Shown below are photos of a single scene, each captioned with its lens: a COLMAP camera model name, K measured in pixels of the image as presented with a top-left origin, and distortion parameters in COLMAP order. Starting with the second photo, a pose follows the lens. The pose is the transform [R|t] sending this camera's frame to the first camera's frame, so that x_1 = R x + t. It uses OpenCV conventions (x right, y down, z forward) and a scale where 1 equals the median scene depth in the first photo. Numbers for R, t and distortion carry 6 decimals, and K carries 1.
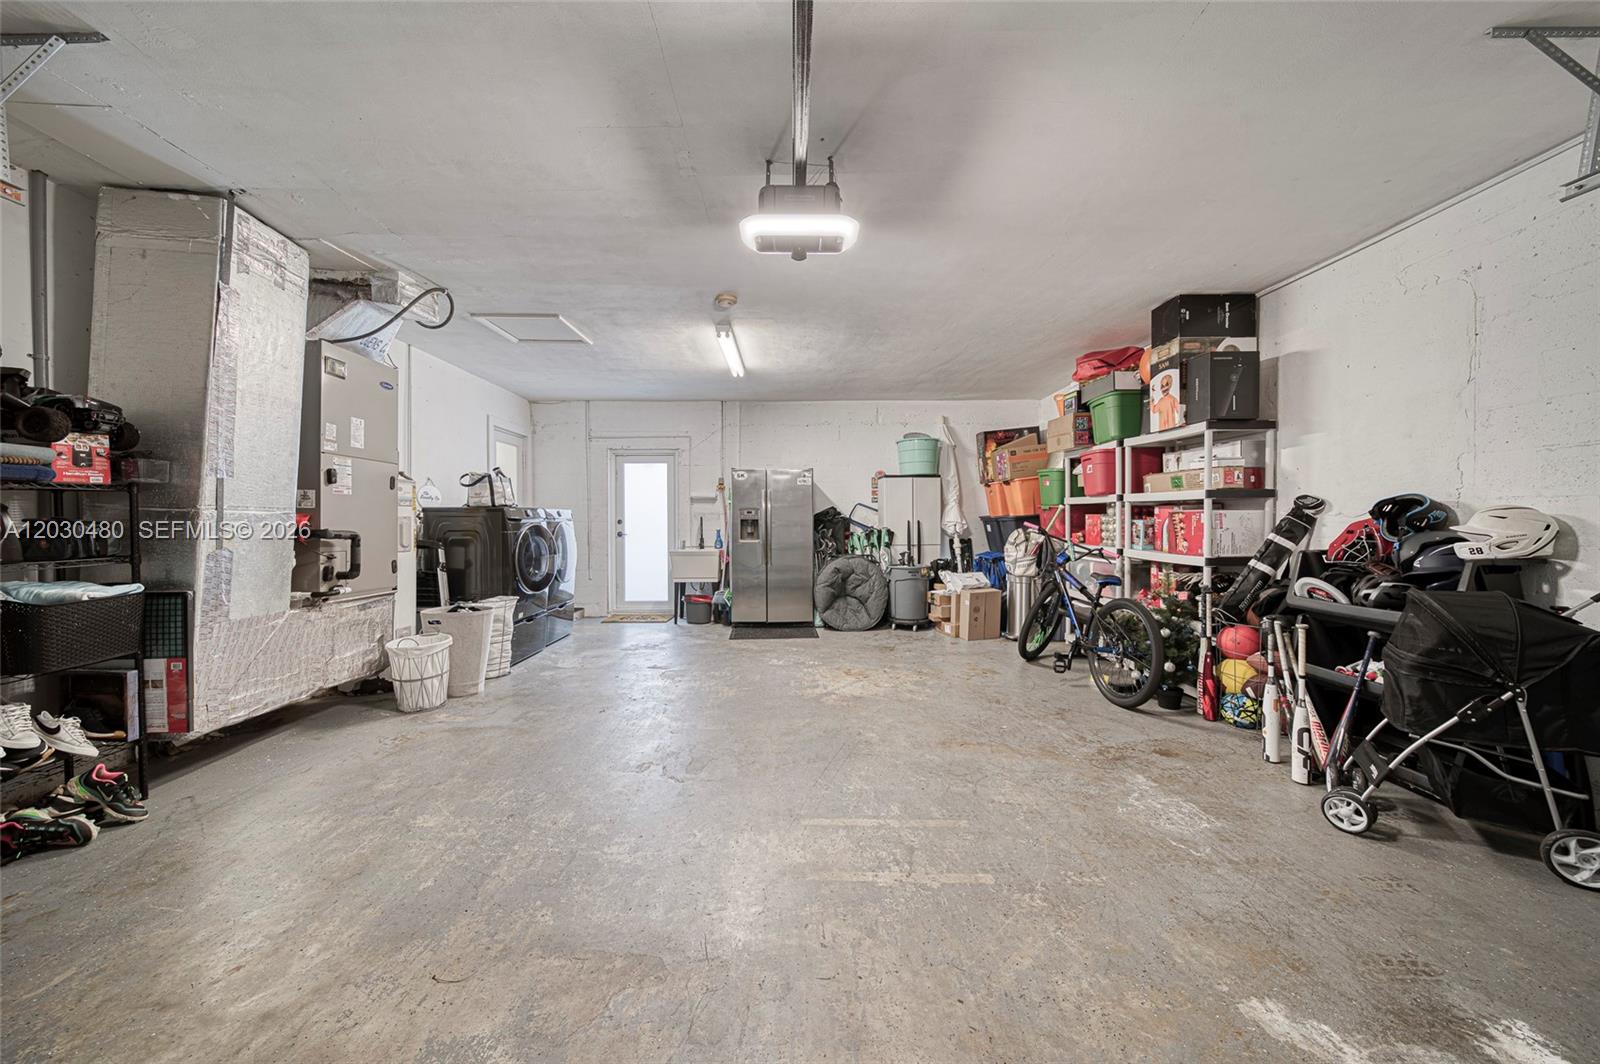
lens RADIAL K [[560.5, 0, 799.1], [0, 560.5, 525.2], [0, 0, 1]] dist [0.000892, -0.000455]
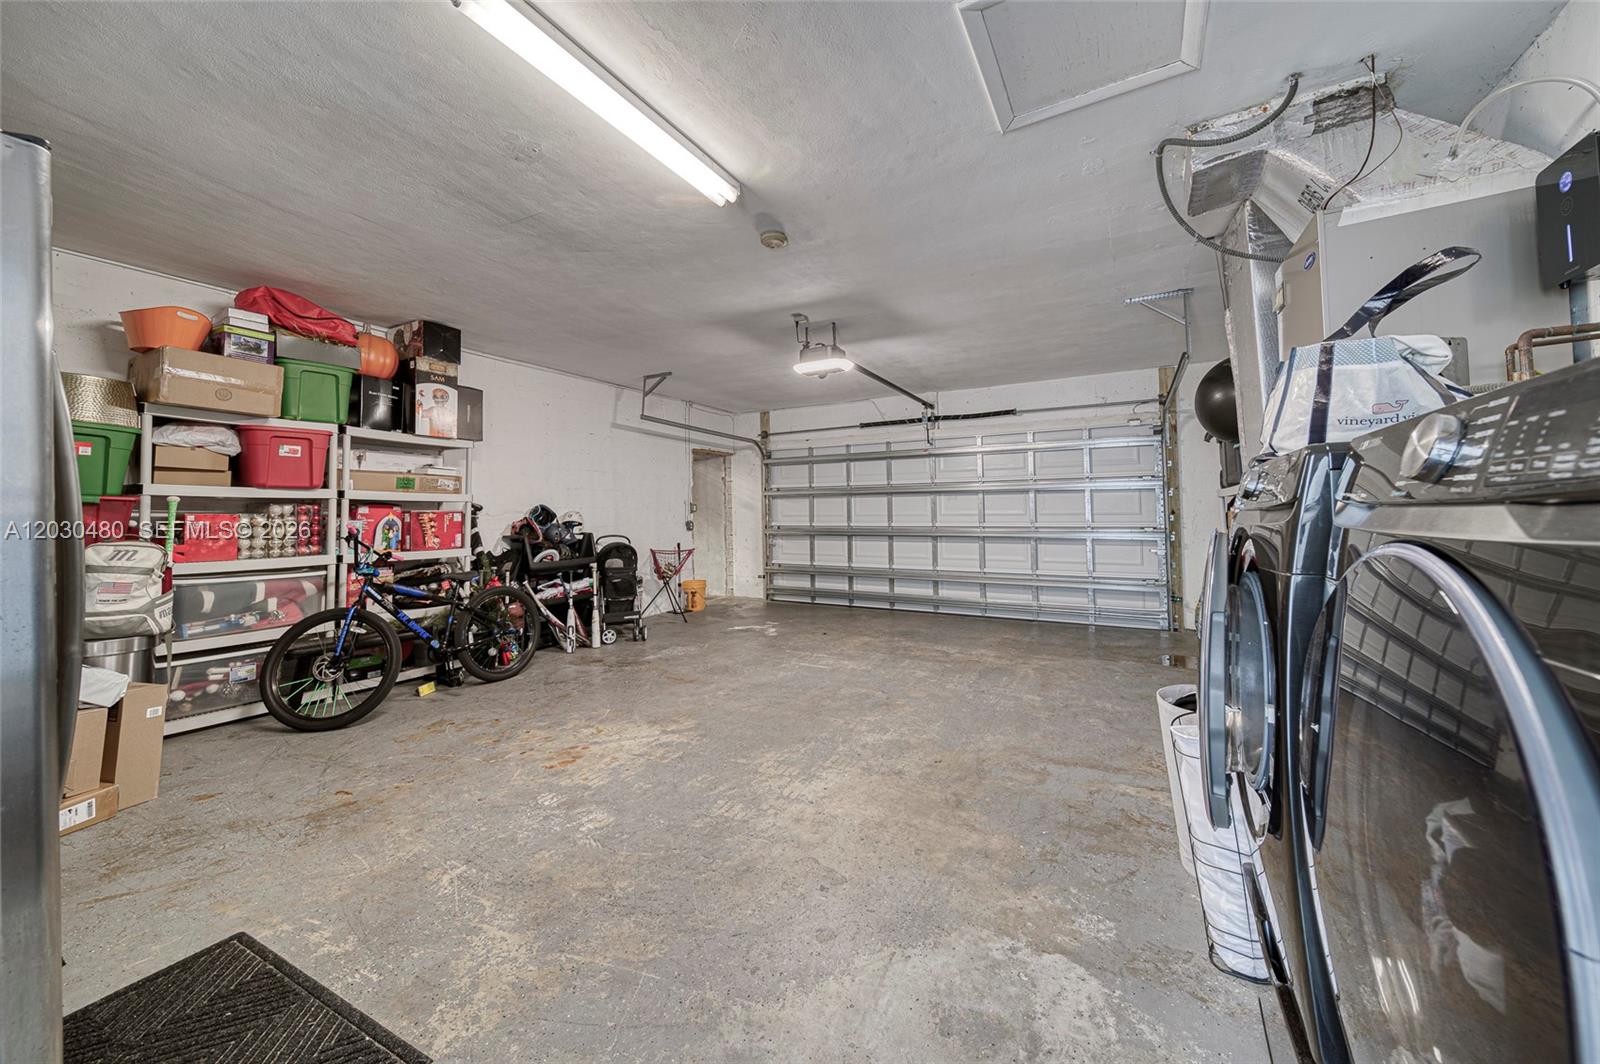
lens RADIAL K [[560.5, 0, 799.1], [0, 560.5, 525.2], [0, 0, 1]] dist [0.000892, -0.000455]
pose [[-0.855925, -0.004180, 0.517083, -0.639264], [0.007847, 0.999747, 0.021072, -0.018700], [-0.517041, 0.022094, -0.855676, 1.916381]]
